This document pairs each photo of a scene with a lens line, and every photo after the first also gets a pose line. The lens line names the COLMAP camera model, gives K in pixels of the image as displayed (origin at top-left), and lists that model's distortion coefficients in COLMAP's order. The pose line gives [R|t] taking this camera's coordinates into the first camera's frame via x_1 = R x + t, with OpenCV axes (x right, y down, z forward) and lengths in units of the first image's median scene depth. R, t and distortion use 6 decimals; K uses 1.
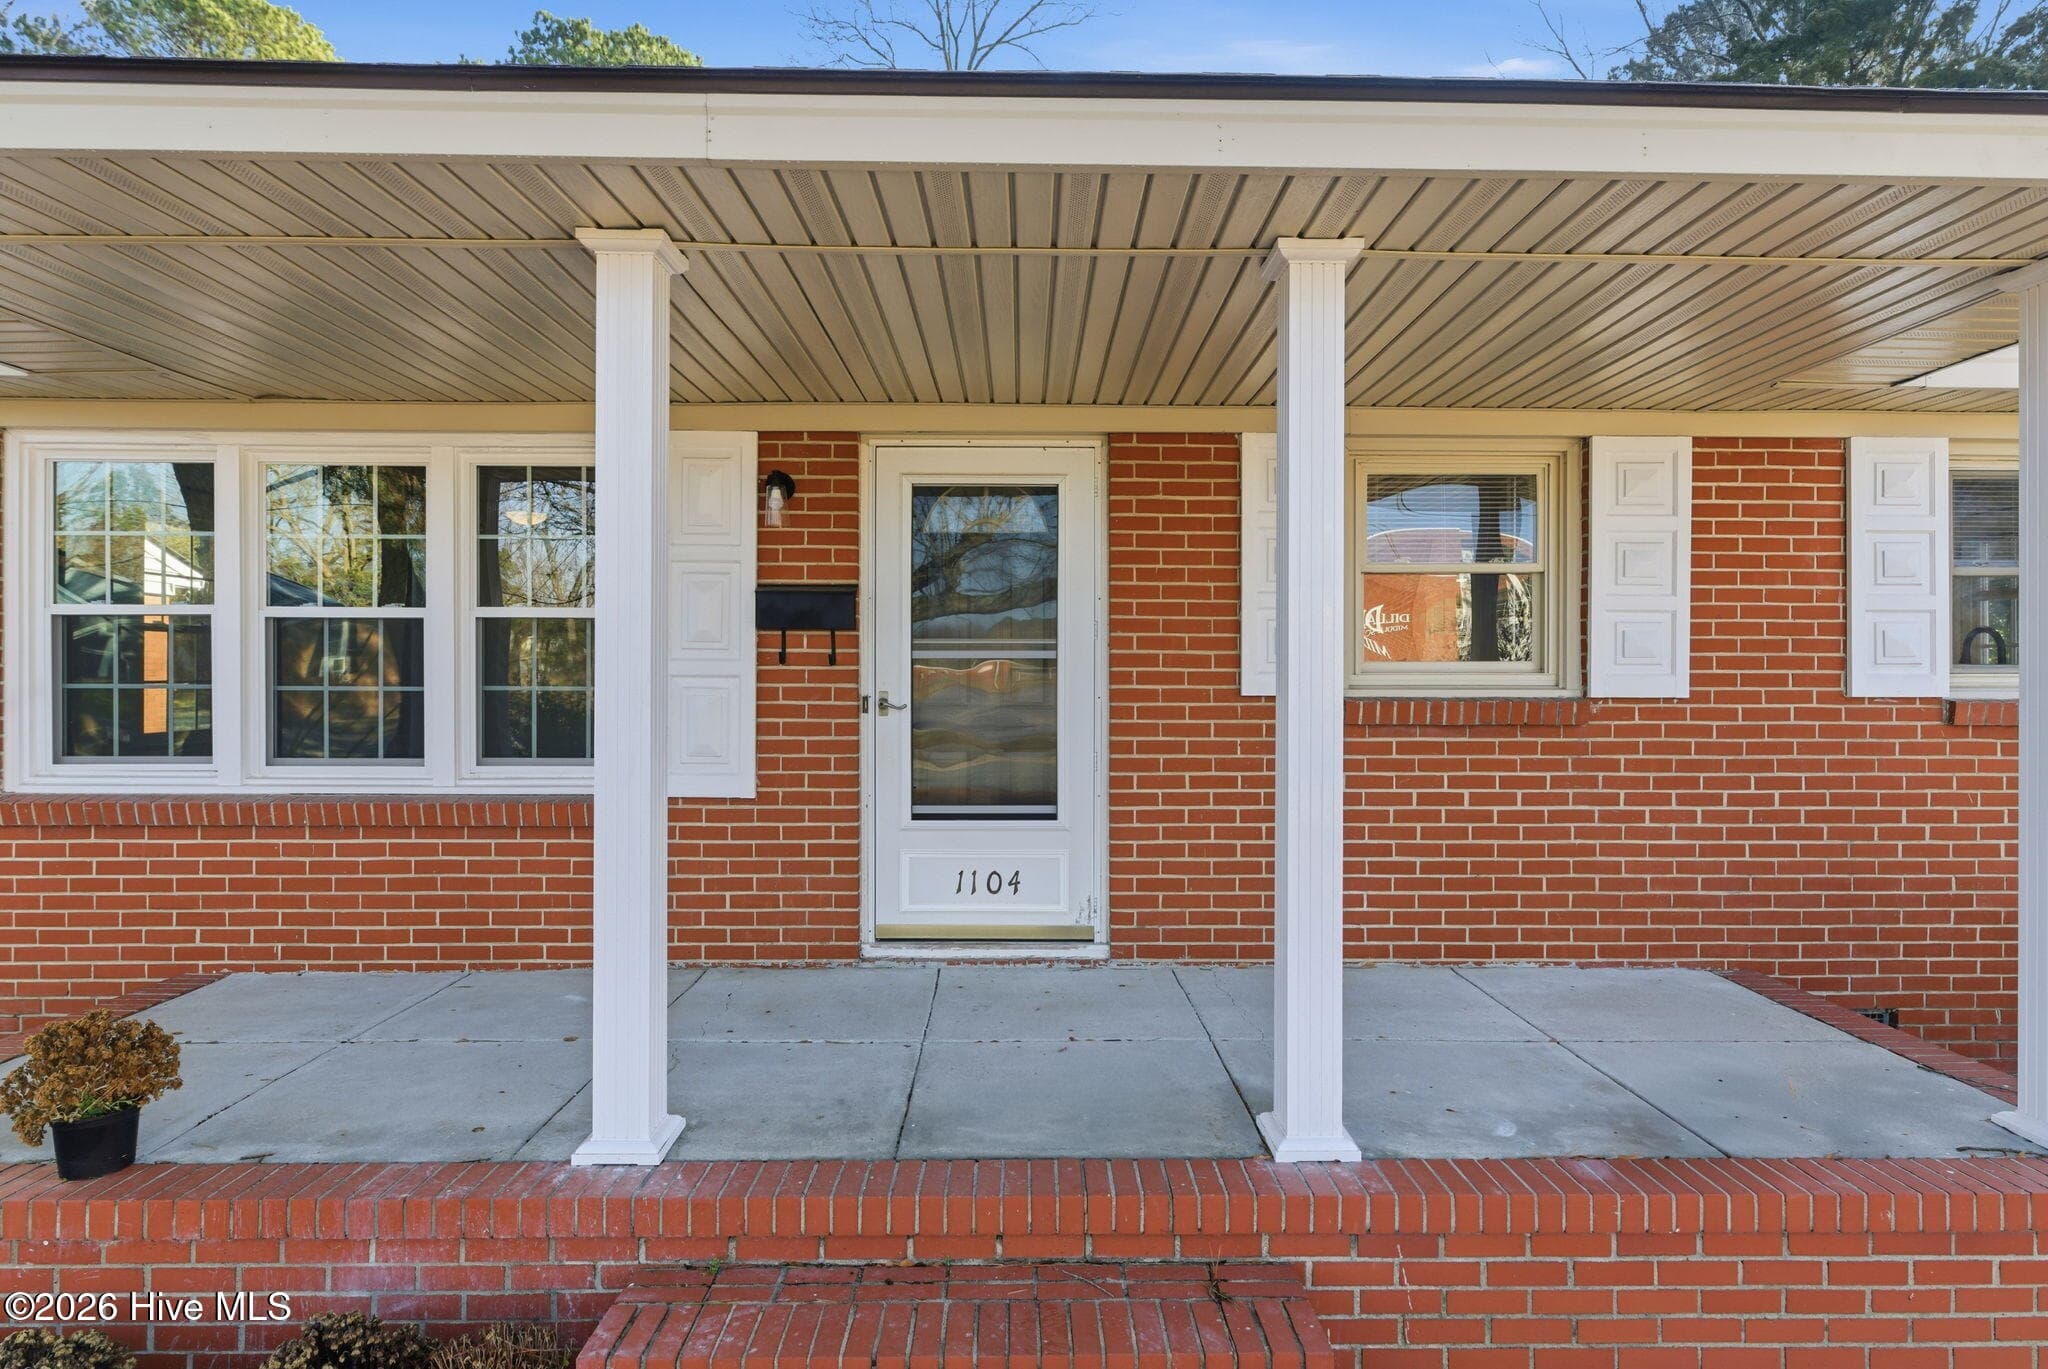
lens RADIAL K [[968.5, 0, 1019.0], [0, 968.5, 678.0], [0, 0, 1]] dist [0.004437, -0.000267]
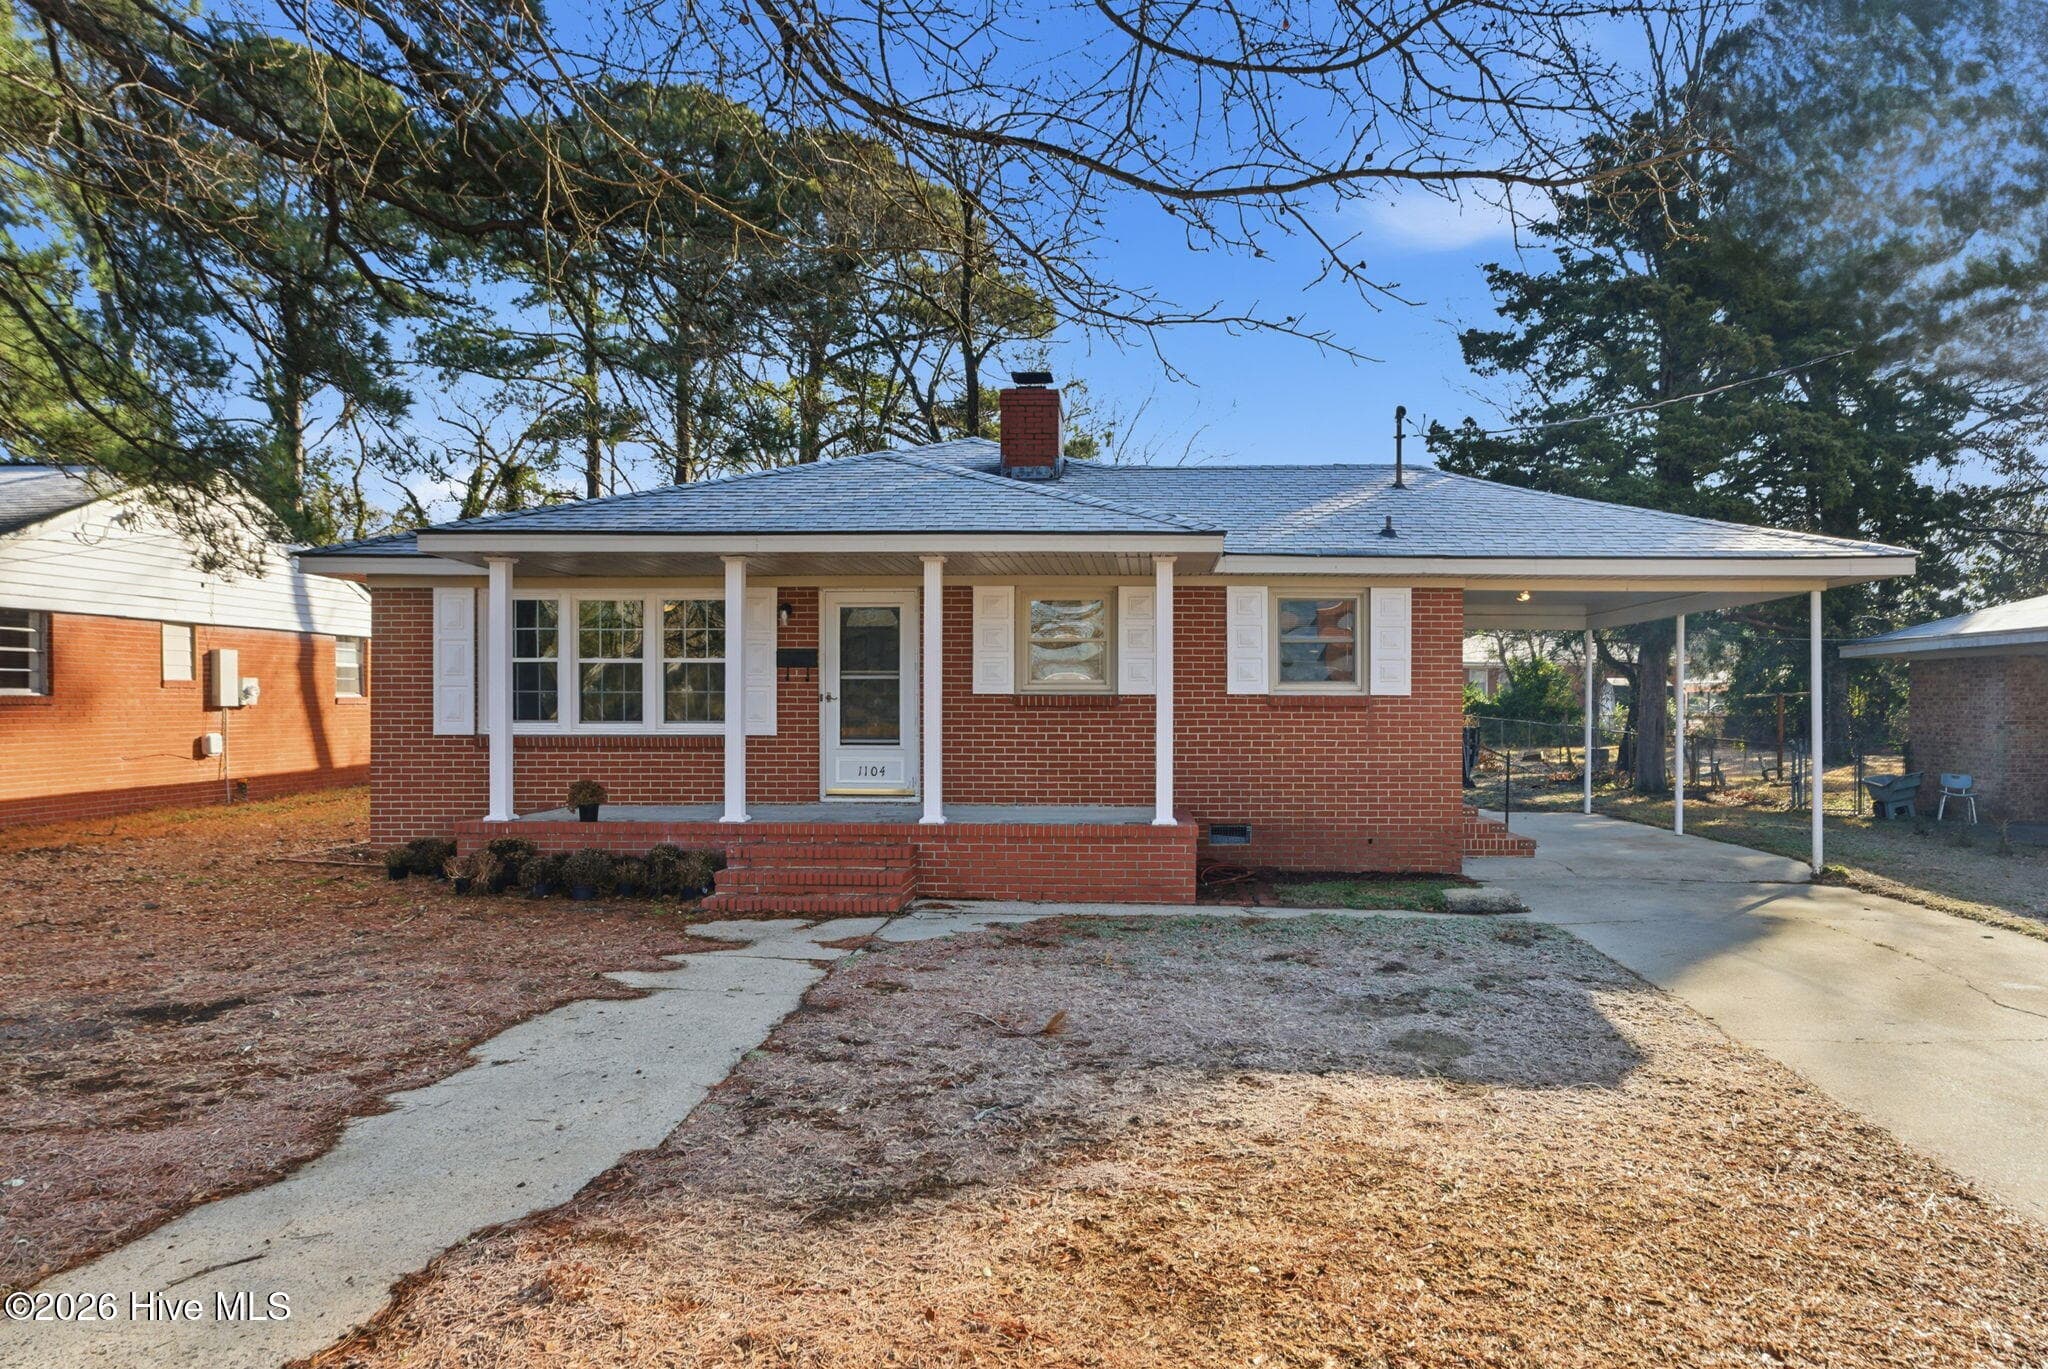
lens RADIAL K [[968.5, 0, 1019.9], [0, 968.5, 669.4], [0, 0, 1]] dist [0.004437, -0.000267]
pose [[0.999207, -0.002577, -0.039723, 0.440893], [0.002602, 0.999996, 0.000570, -0.044537], [0.039721, -0.000673, 0.999211, -1.427895]]
